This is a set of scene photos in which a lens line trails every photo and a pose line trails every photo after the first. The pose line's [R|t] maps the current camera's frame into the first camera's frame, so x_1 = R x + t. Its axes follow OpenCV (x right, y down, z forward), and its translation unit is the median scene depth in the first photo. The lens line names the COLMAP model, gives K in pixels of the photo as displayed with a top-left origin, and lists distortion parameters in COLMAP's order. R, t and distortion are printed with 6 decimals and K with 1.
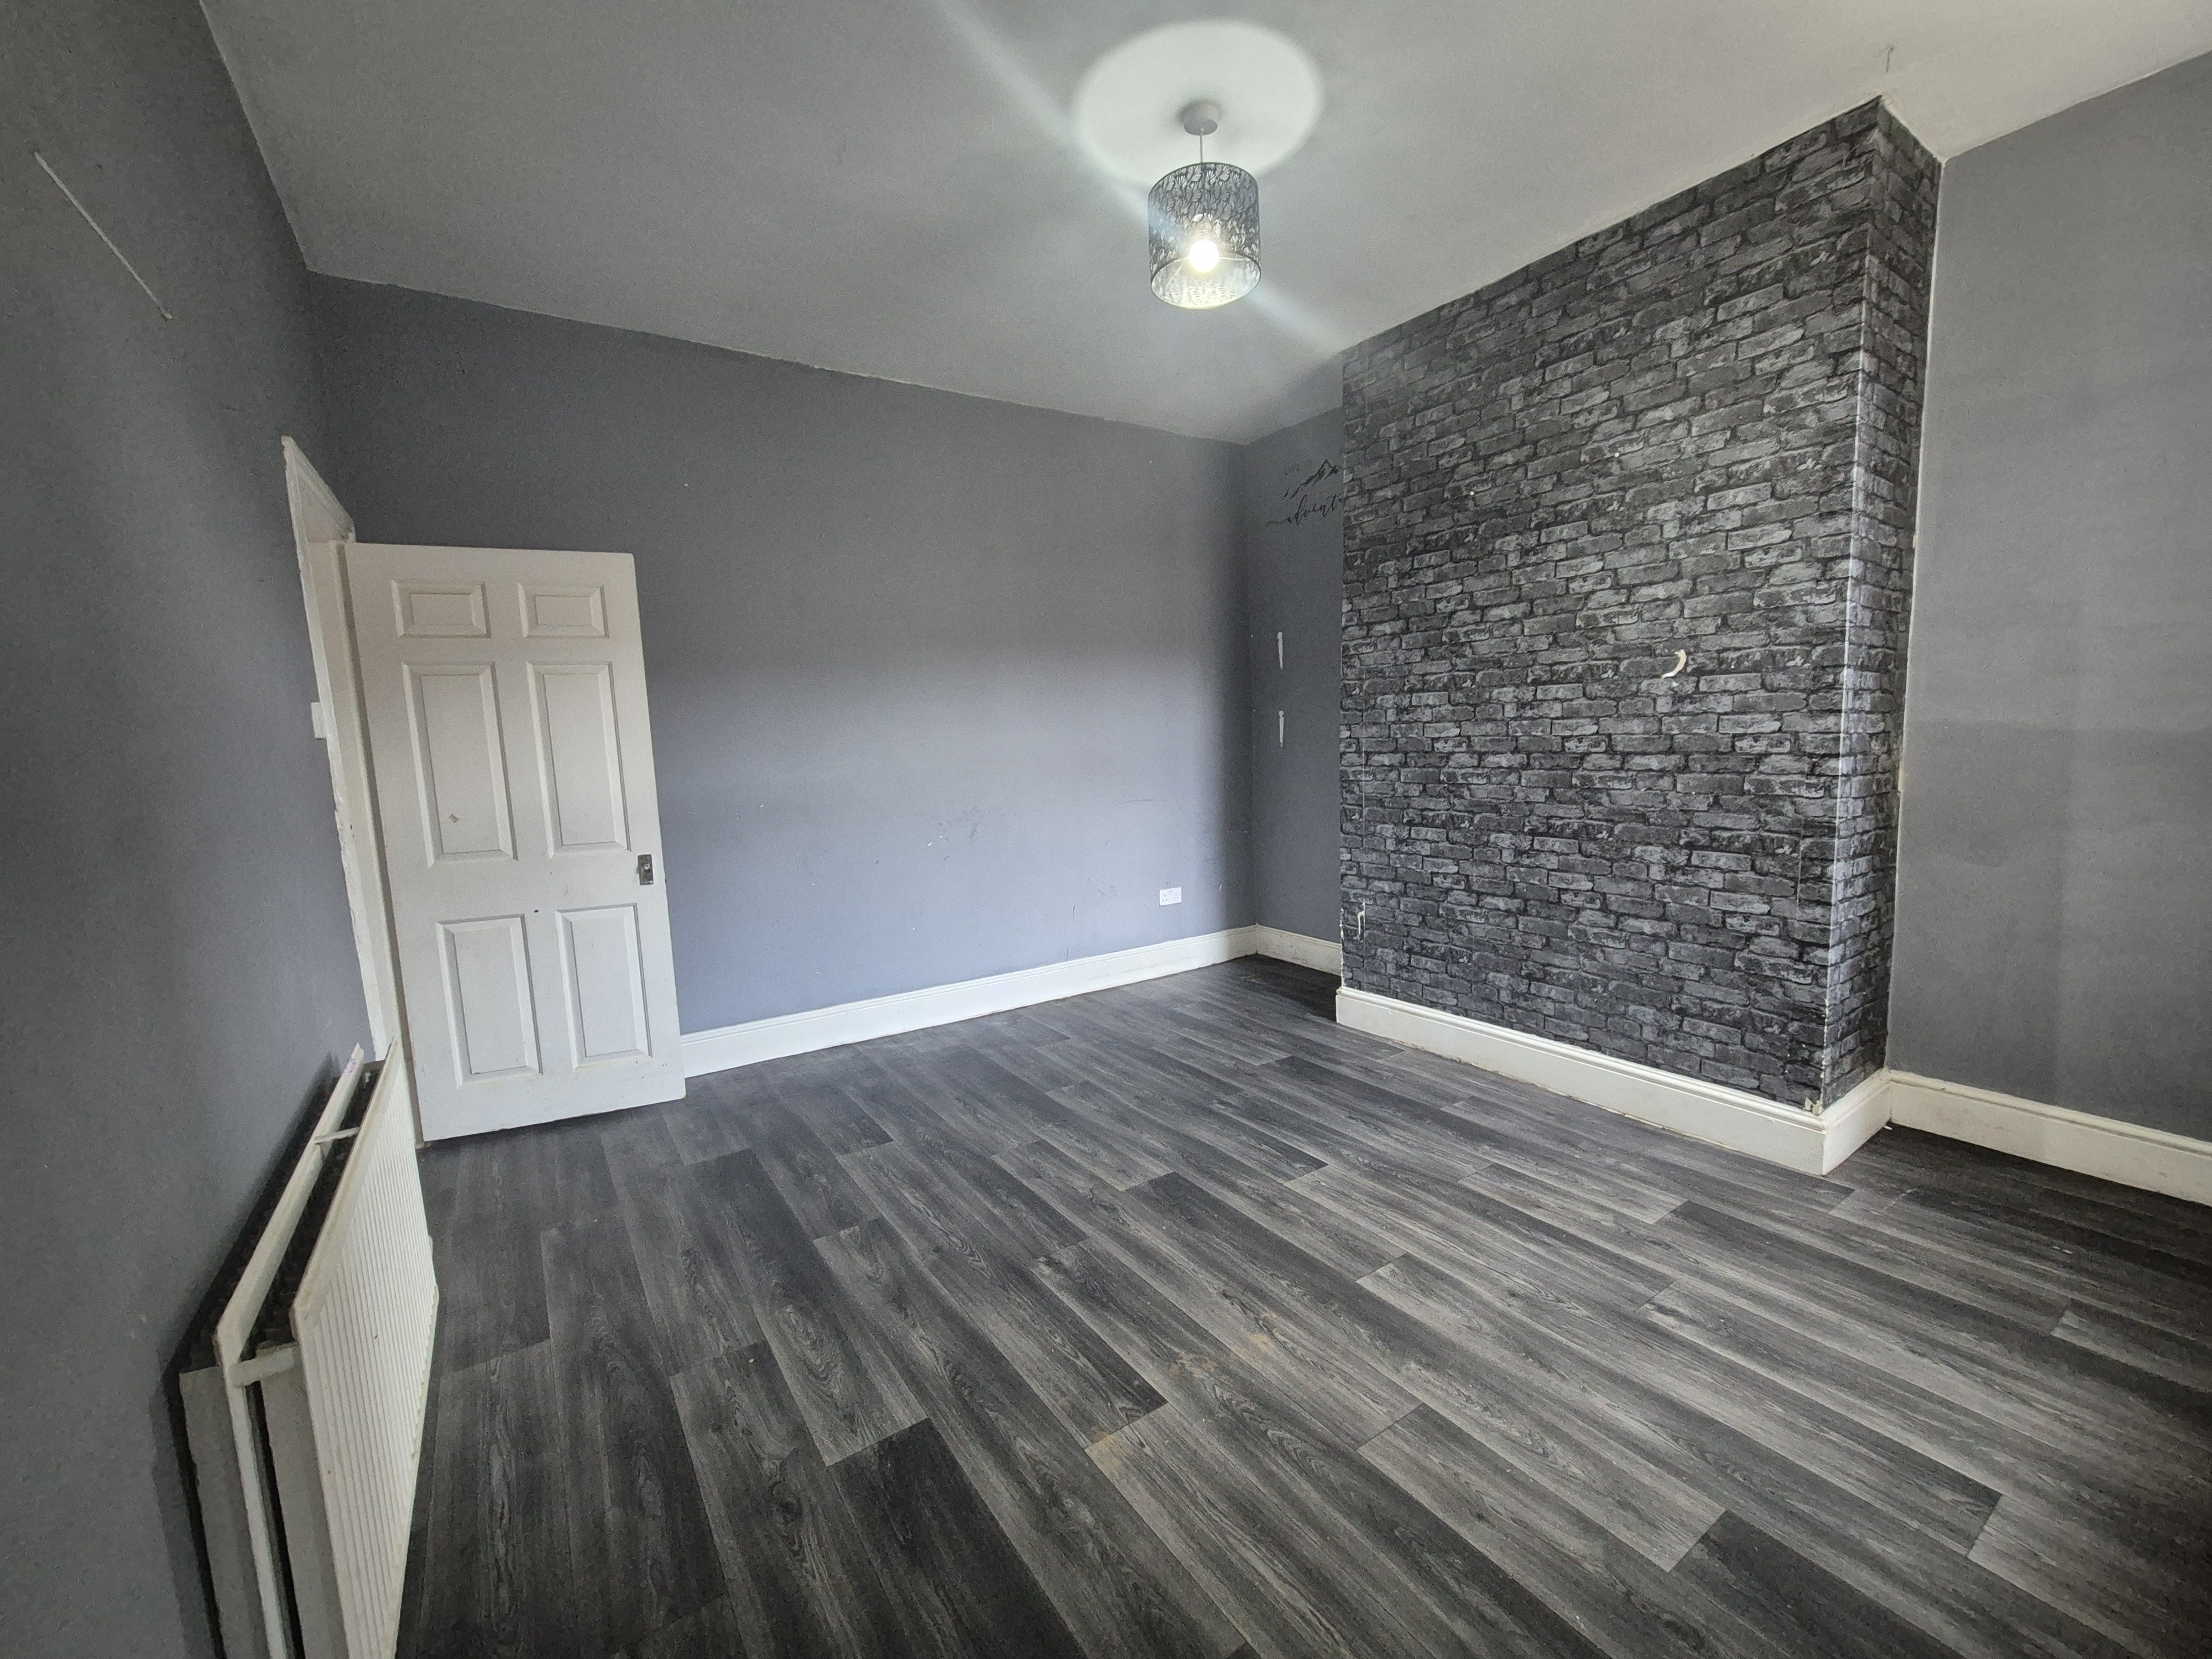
lens RADIAL K [[897.2, 0, 1112.6], [0, 897.2, 832.9], [0, 0, 1]] dist [-0.000038, -0.000407]
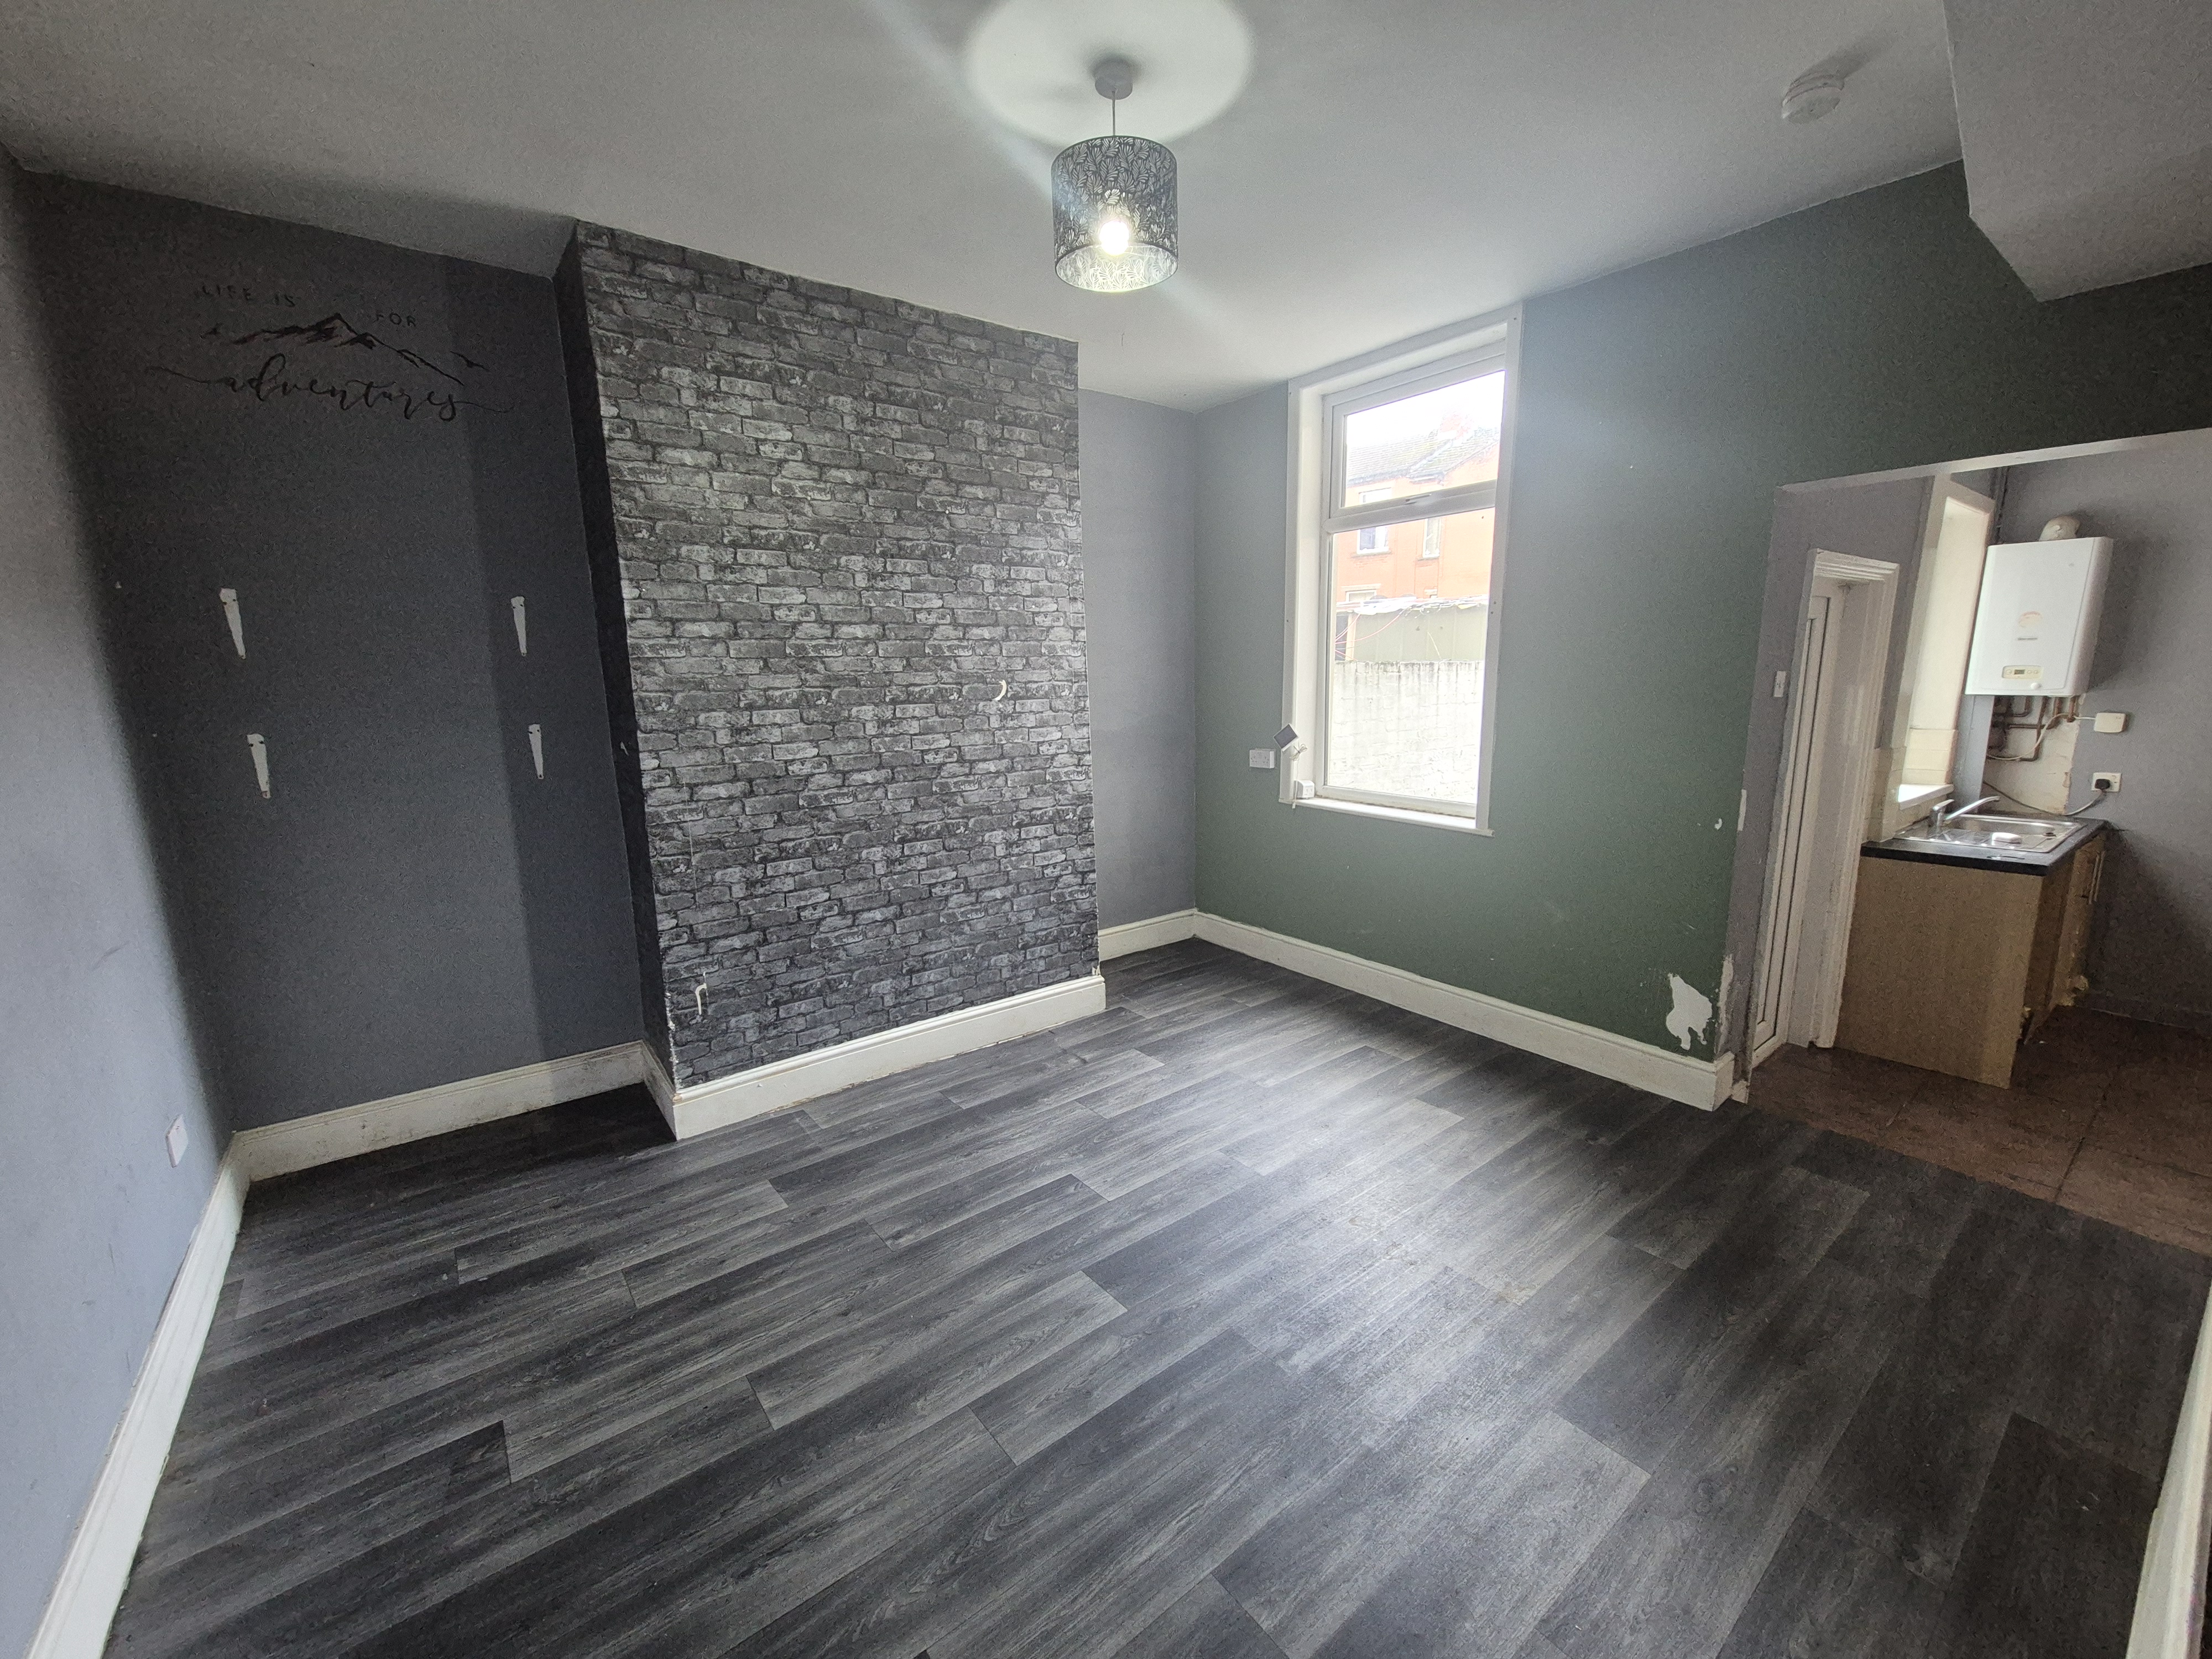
lens RADIAL K [[897.2, 0, 1116.0], [0, 897.2, 837.0], [0, 0, 1]] dist [-0.000038, -0.000407]
pose [[-0.057034, -0.149082, 0.987179, -0.668314], [0.133854, 0.978719, 0.155538, -0.151133], [-0.989358, 0.141009, -0.035865, 0.858876]]
